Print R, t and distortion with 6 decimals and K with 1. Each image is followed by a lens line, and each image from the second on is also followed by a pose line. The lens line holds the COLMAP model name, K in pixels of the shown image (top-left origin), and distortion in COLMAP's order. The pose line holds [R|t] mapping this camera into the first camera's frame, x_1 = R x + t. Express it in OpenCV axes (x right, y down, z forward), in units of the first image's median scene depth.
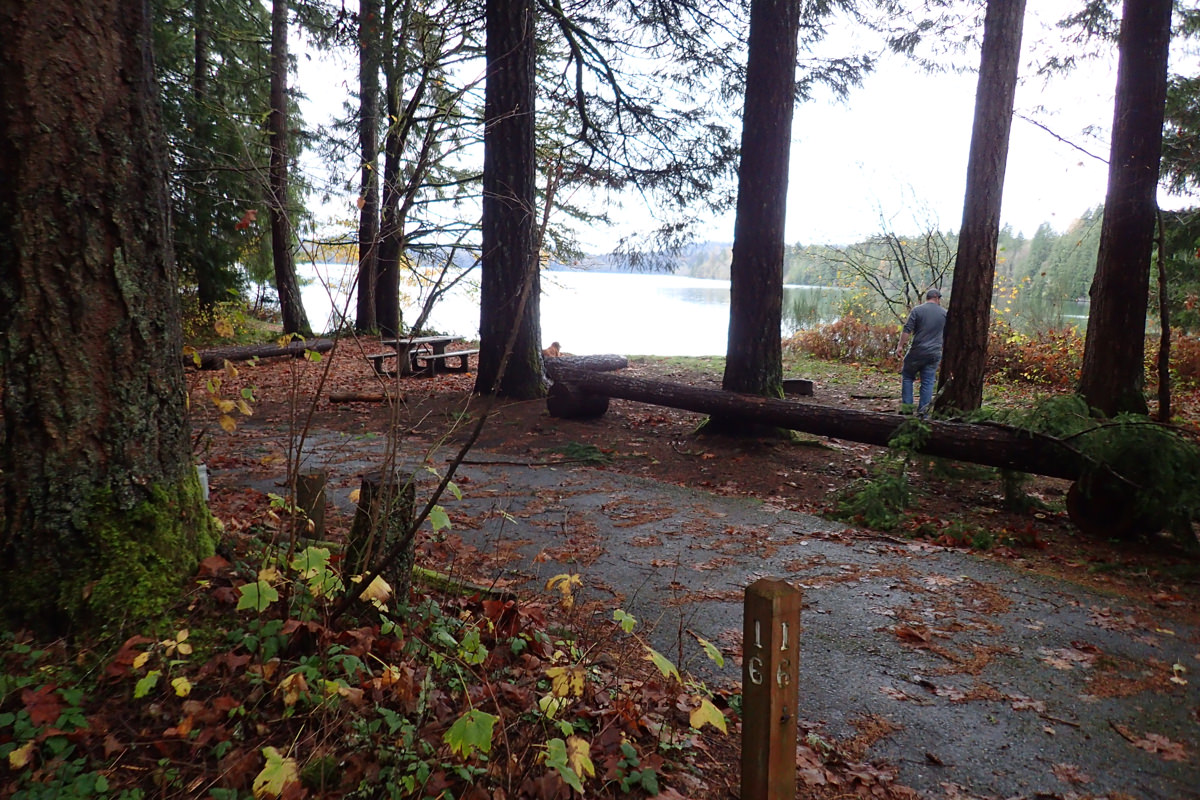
lens RADIAL K [[869.0, 0, 602.1], [0, 869.0, 430.0], [0, 0, 1]] dist [-0.010184, -0.000519]
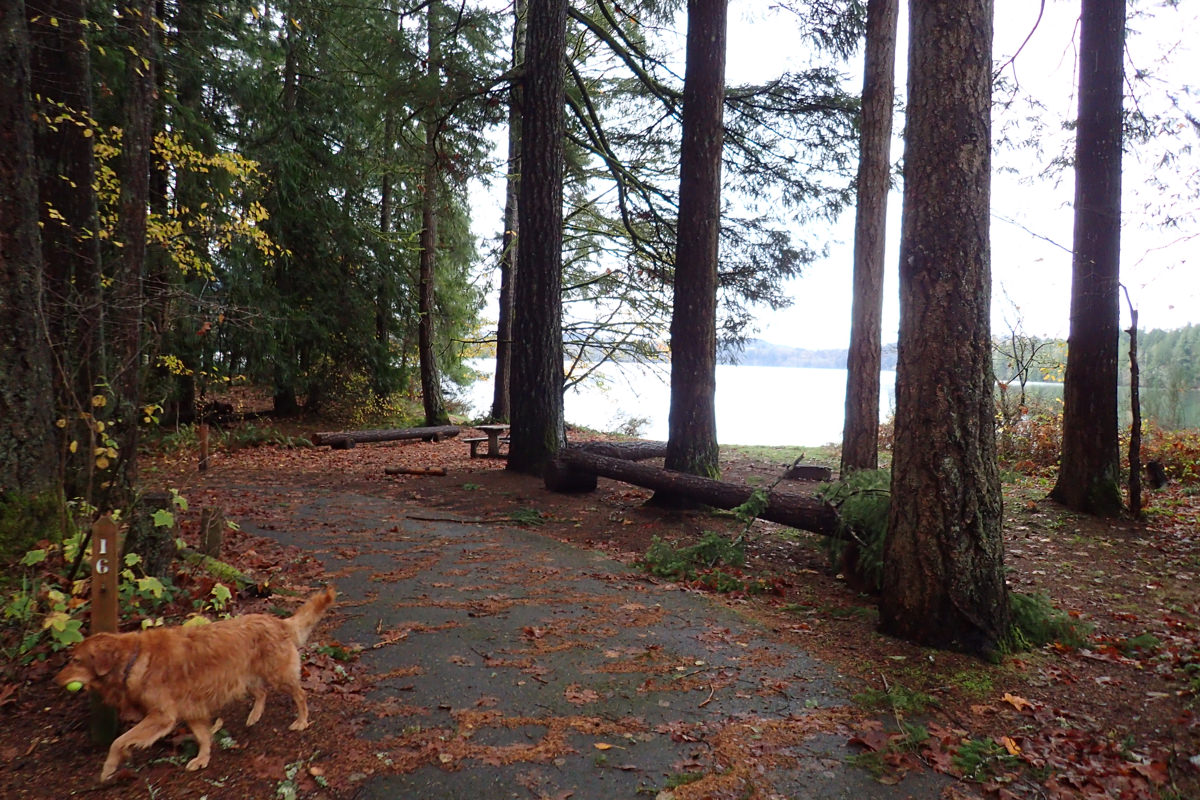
lens RADIAL K [[869.0, 0, 602.1], [0, 869.0, 430.0], [0, 0, 1]] dist [-0.010184, -0.000519]
pose [[0.972107, 0.012378, -0.234212, 0.123615], [-0.037421, 0.993999, -0.102786, 0.009215], [0.231534, 0.108683, 0.966737, -0.043895]]
